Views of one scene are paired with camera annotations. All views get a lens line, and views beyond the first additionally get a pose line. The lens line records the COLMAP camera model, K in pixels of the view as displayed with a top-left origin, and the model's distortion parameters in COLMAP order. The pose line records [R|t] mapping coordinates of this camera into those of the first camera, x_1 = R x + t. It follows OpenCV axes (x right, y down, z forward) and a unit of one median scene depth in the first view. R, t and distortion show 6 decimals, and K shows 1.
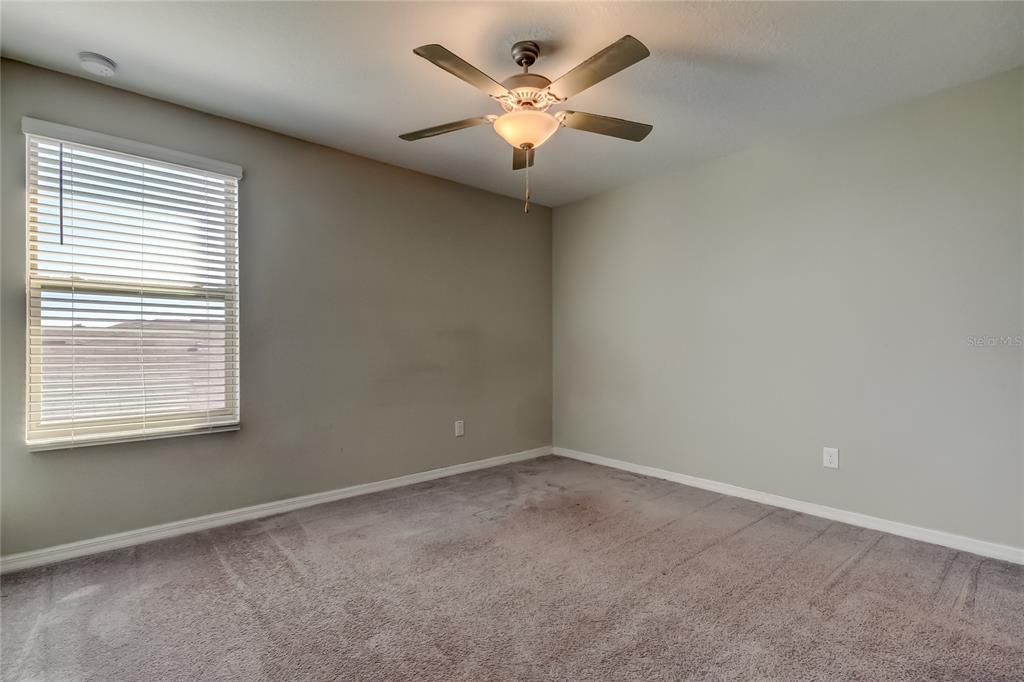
lens RADIAL K [[488.6, 0, 510.8], [0, 488.6, 348.7], [0, 0, 1]] dist [0.019526, -0.000092]
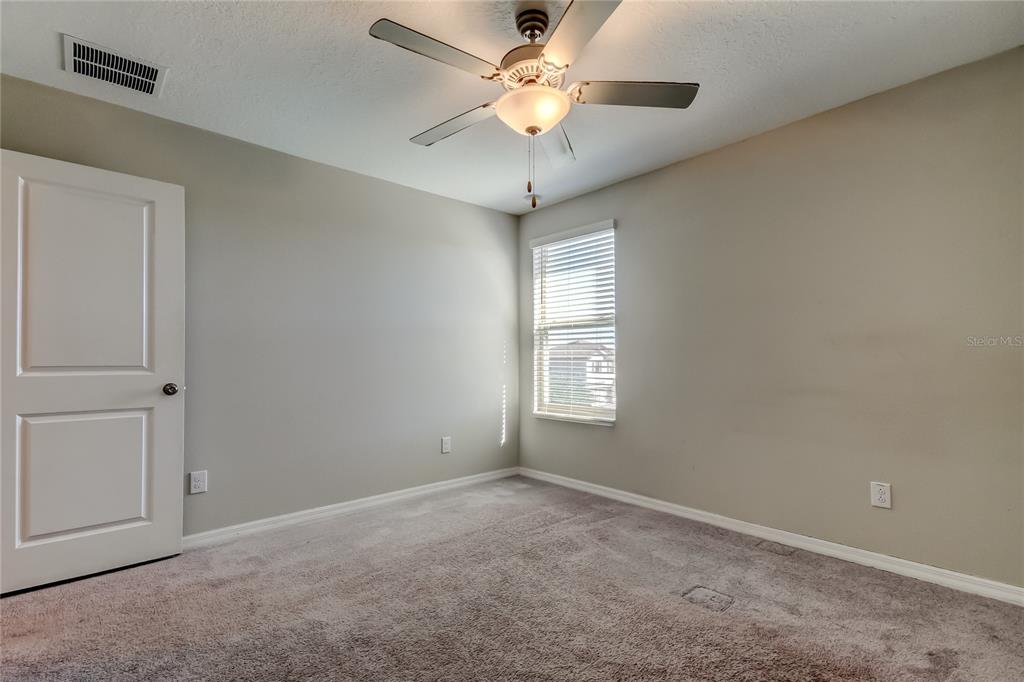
lens RADIAL K [[478.8, 0, 507.7], [0, 478.8, 356.8], [0, 0, 1]] dist [0.015032, -0.000200]
pose [[-0.010146, -0.001959, -0.999947, 0.722743], [0.003822, 0.999991, -0.001998, -0.014093], [0.999941, -0.003842, -0.010138, 0.779662]]
